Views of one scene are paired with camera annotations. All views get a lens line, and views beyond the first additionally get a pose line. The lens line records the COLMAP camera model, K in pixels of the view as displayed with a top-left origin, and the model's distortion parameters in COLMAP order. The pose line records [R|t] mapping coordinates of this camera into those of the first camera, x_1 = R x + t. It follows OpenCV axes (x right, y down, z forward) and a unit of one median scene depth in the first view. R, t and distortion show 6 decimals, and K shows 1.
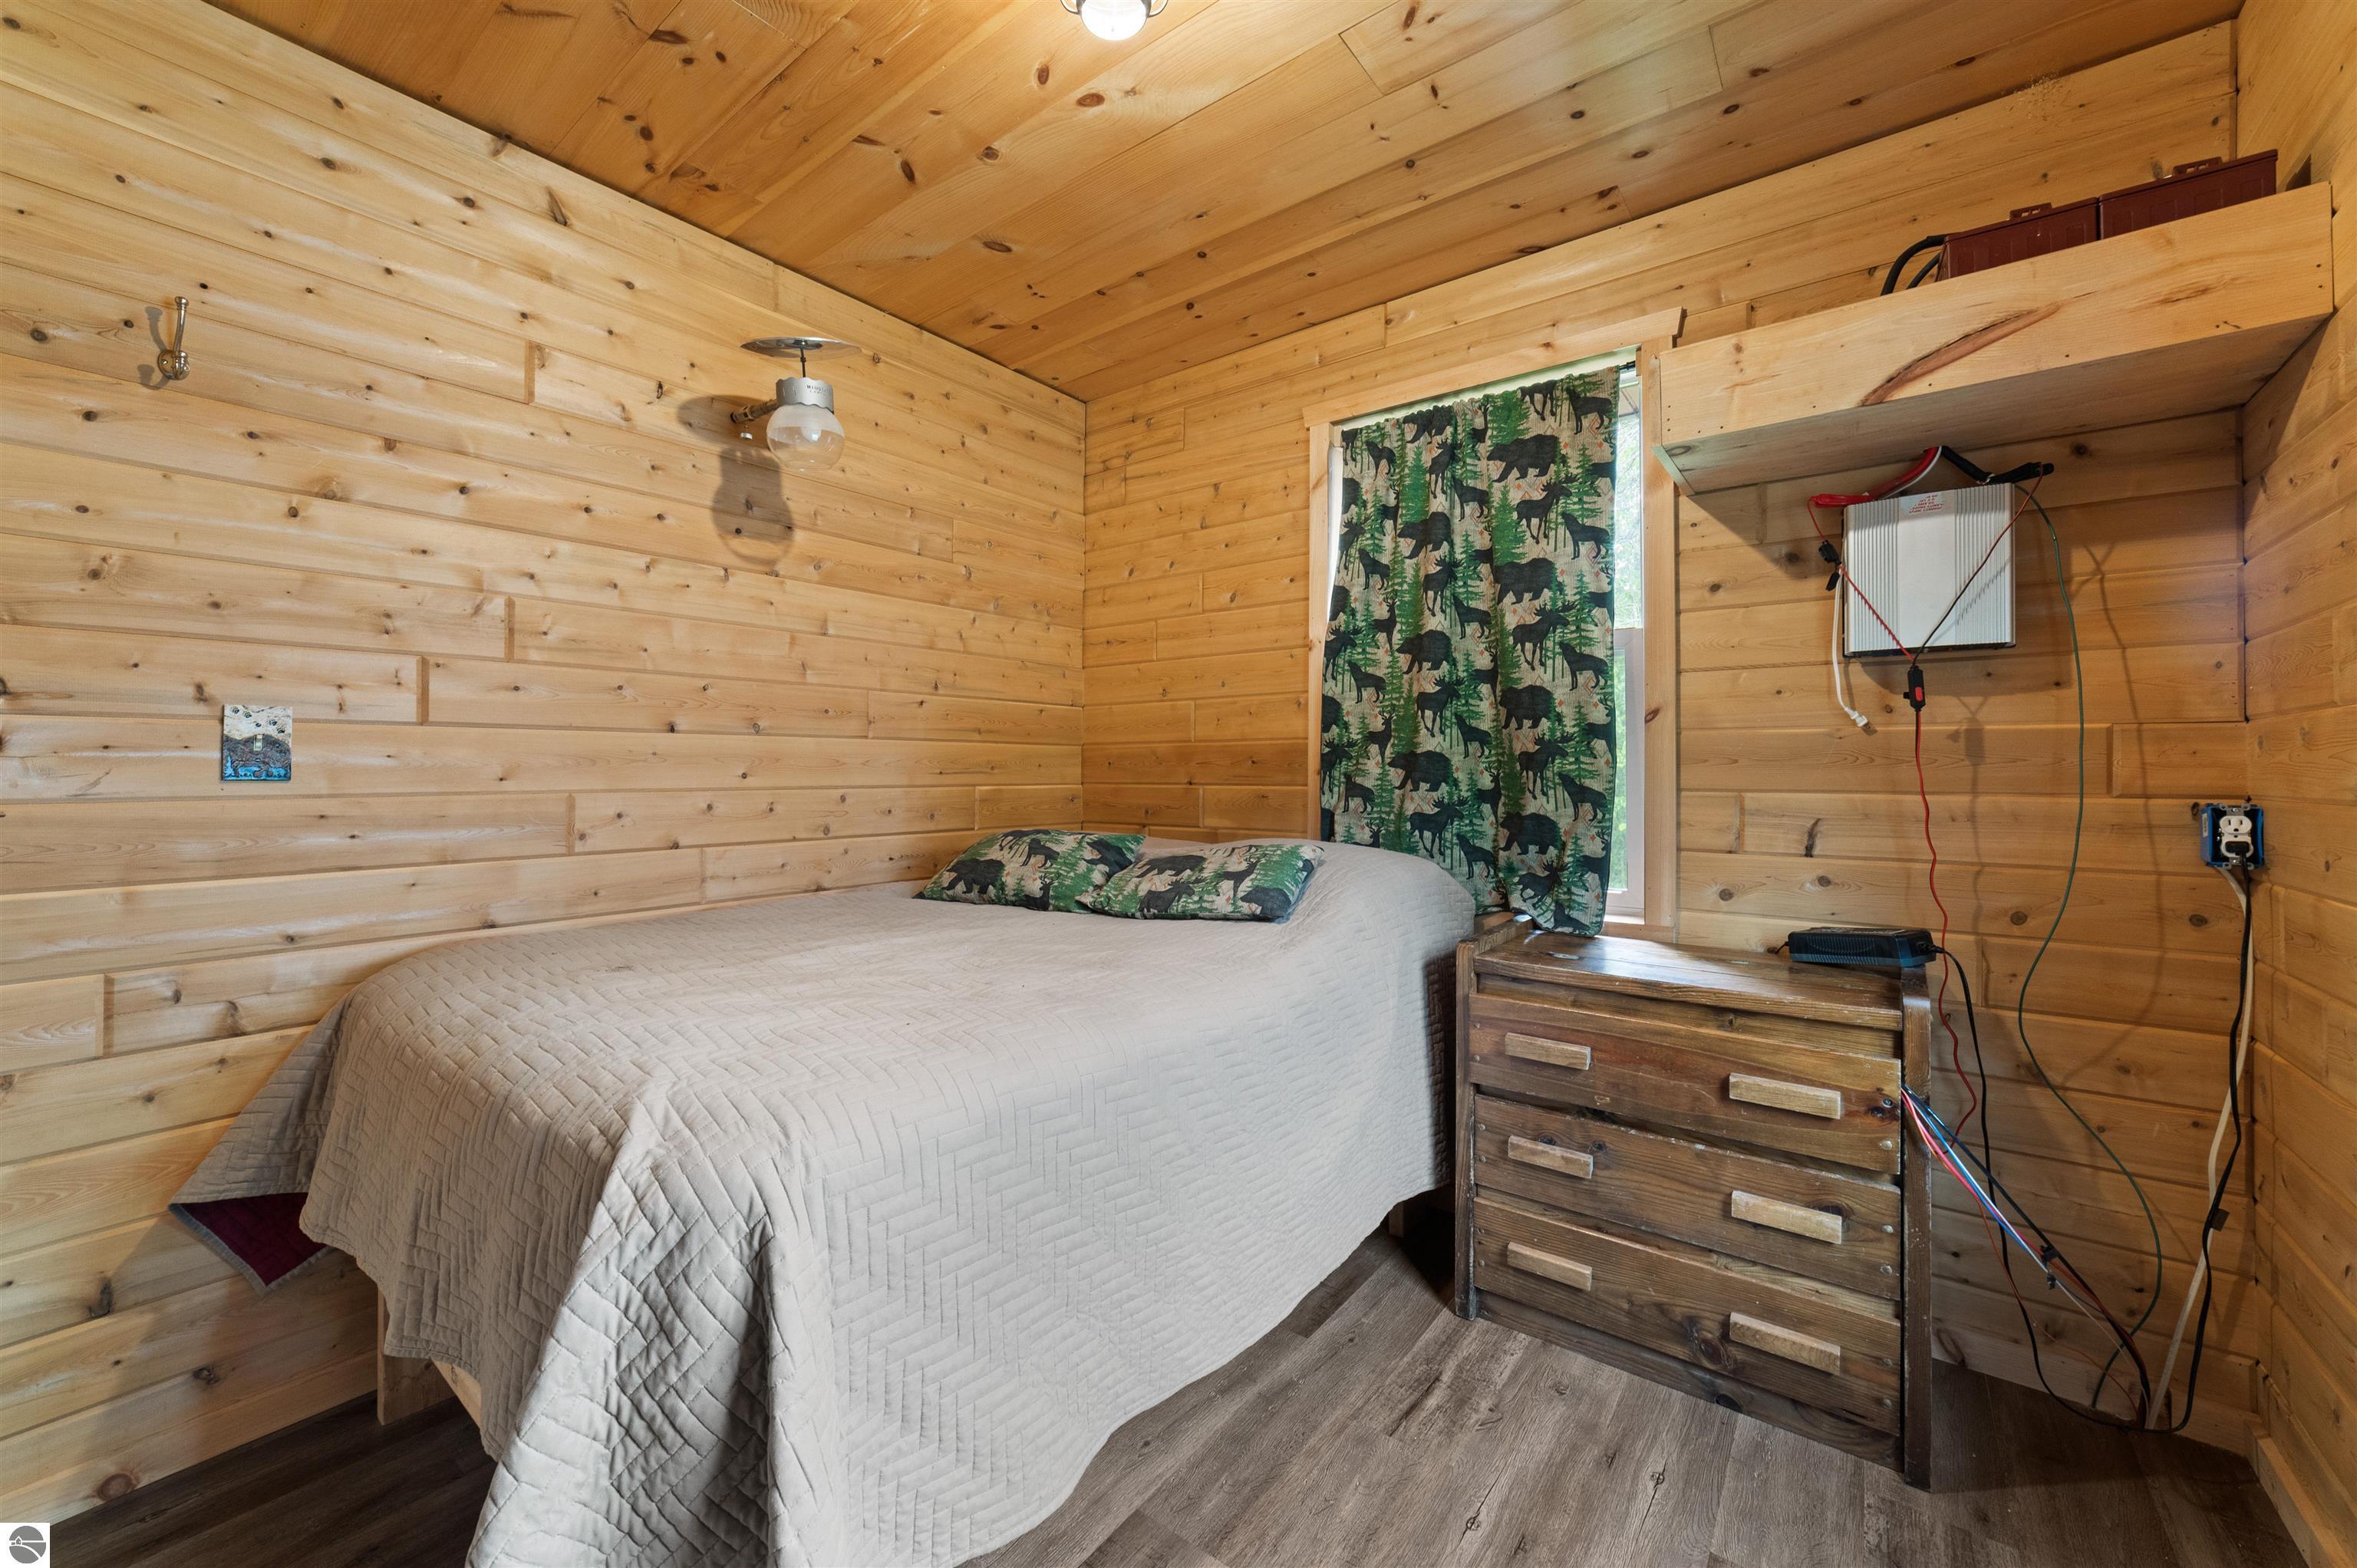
lens RADIAL K [[916.0, 0, 1173.6], [0, 916.0, 744.3], [0, 0, 1]] dist [-0.024525, 0.009484]
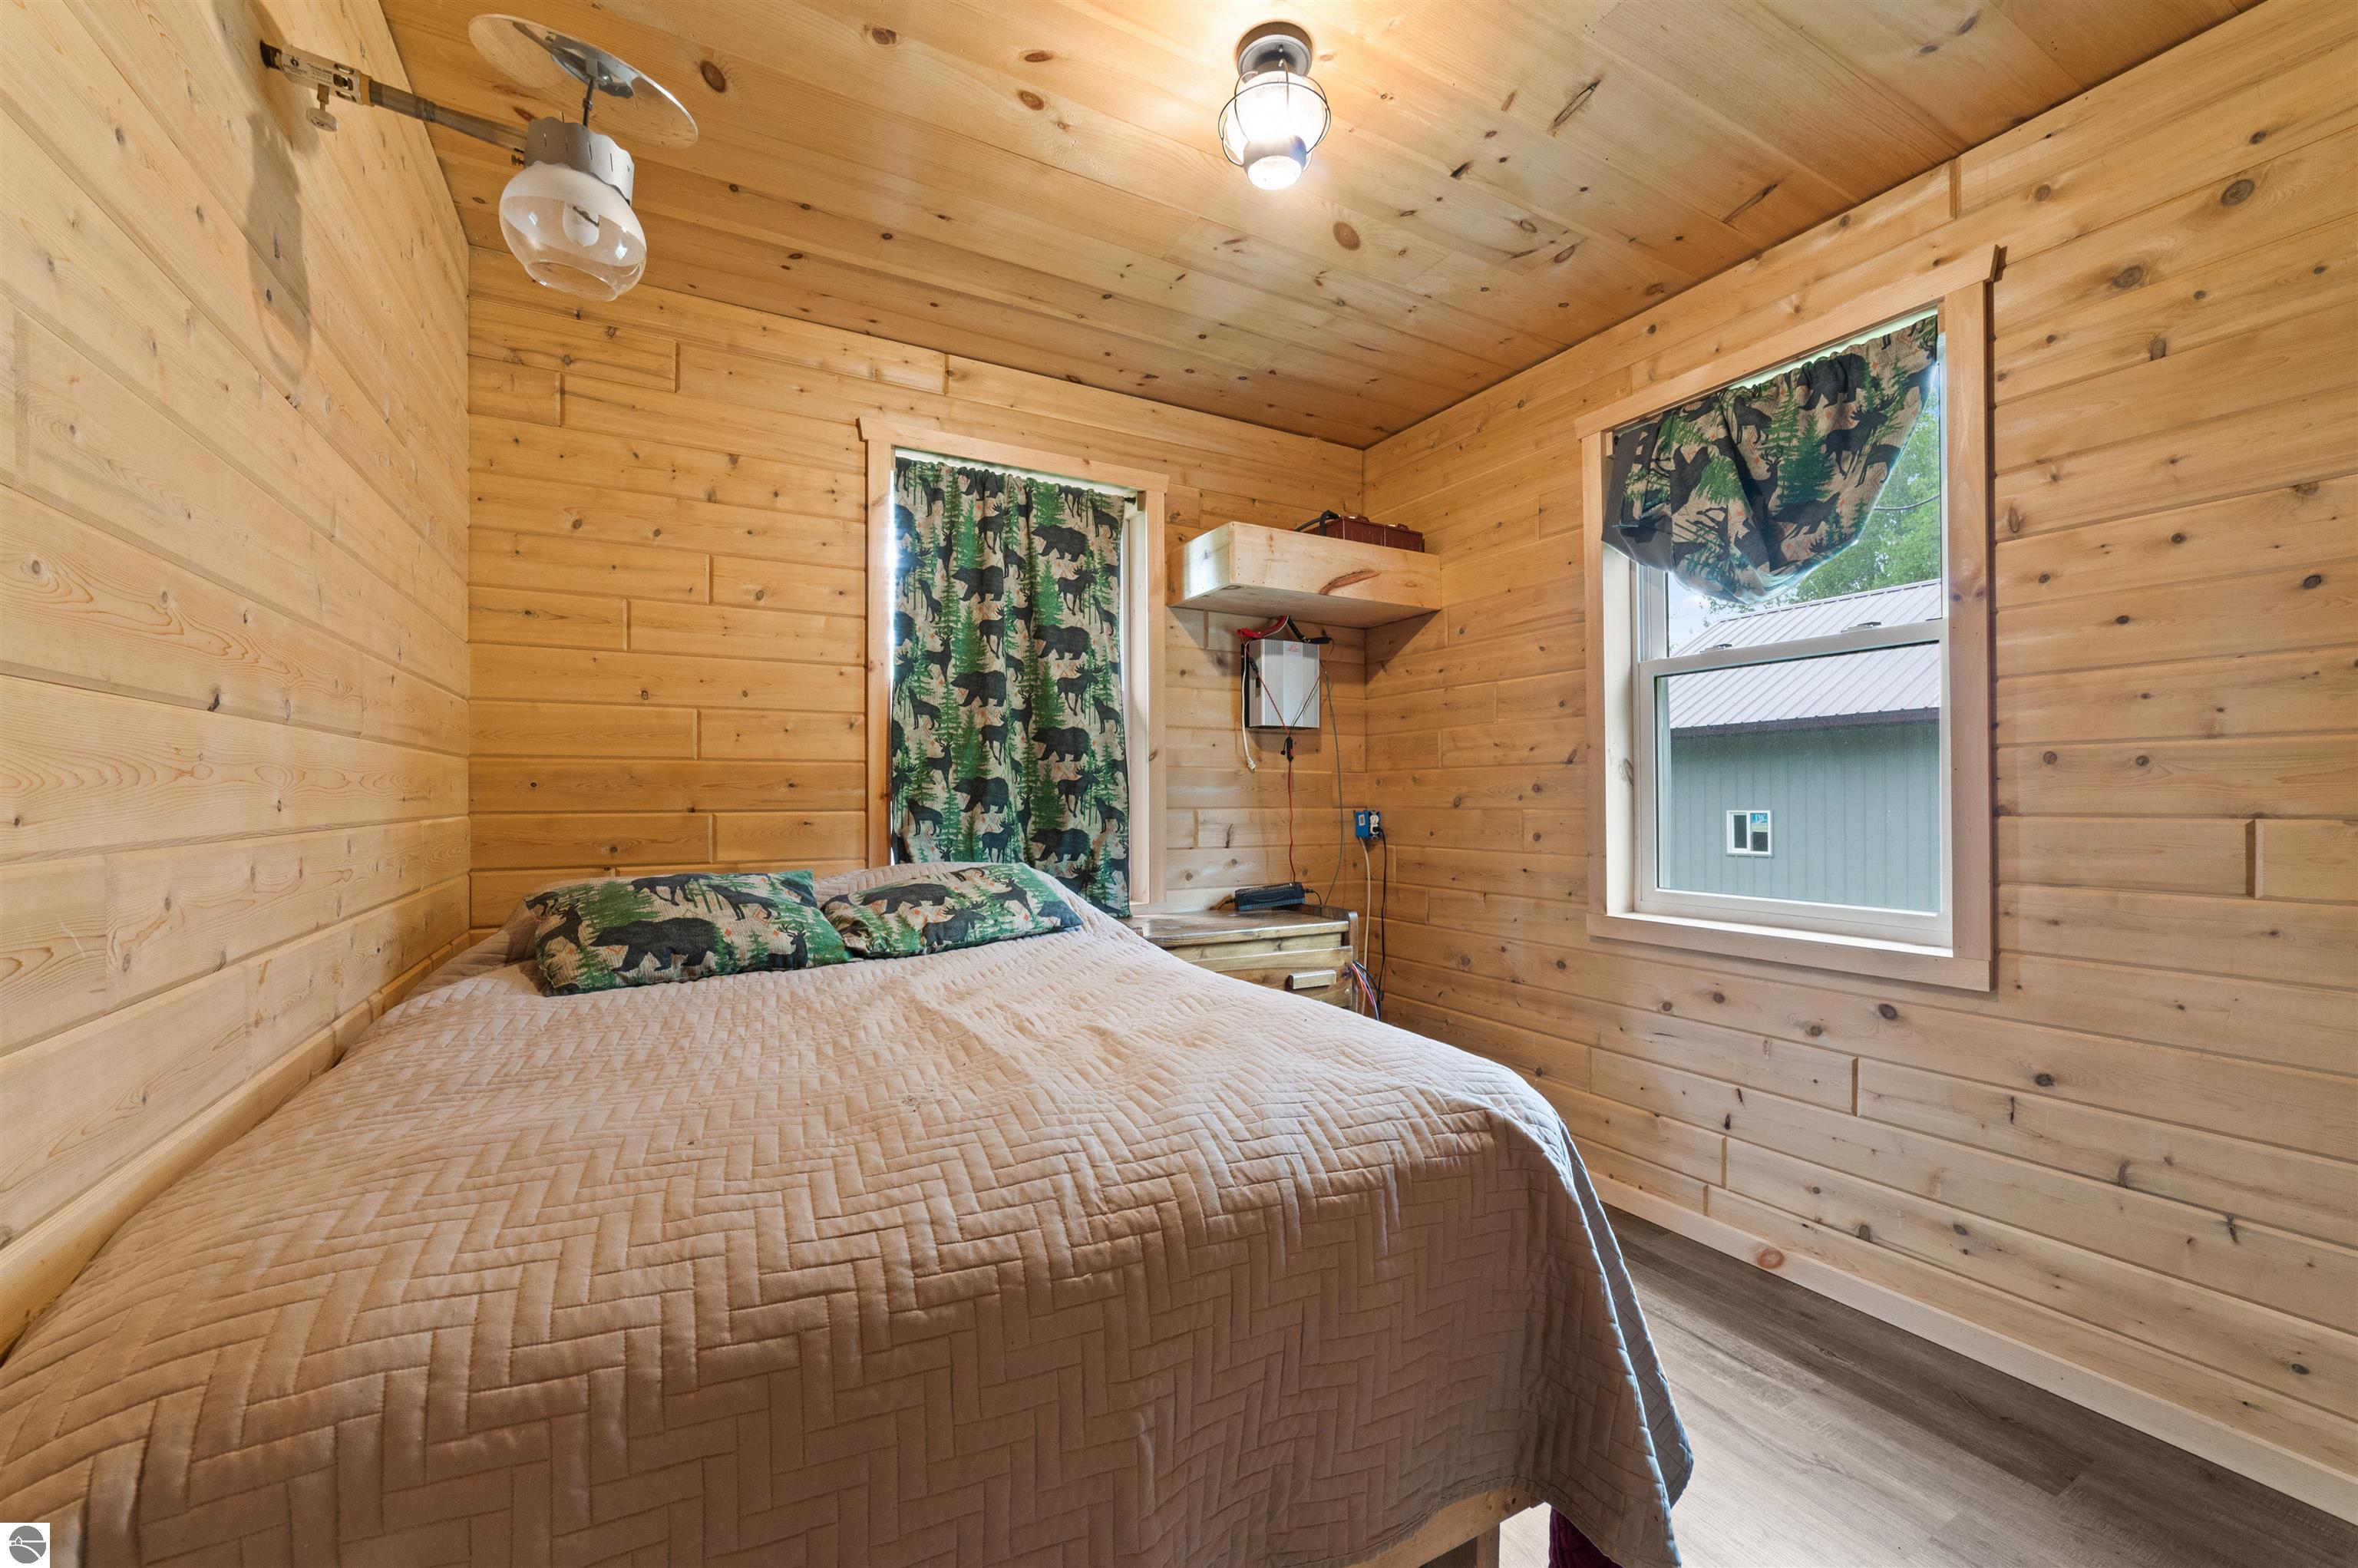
lens RADIAL K [[928.2, 0, 1178.5], [0, 928.2, 782.9], [0, 0, 1]] dist [-0.025555, 0.010087]
pose [[0.390387, 0.010893, 0.920586, -0.726808], [-0.026307, 0.999654, -0.000672, 0.009184], [-0.920275, -0.023955, 0.390539, 0.361457]]
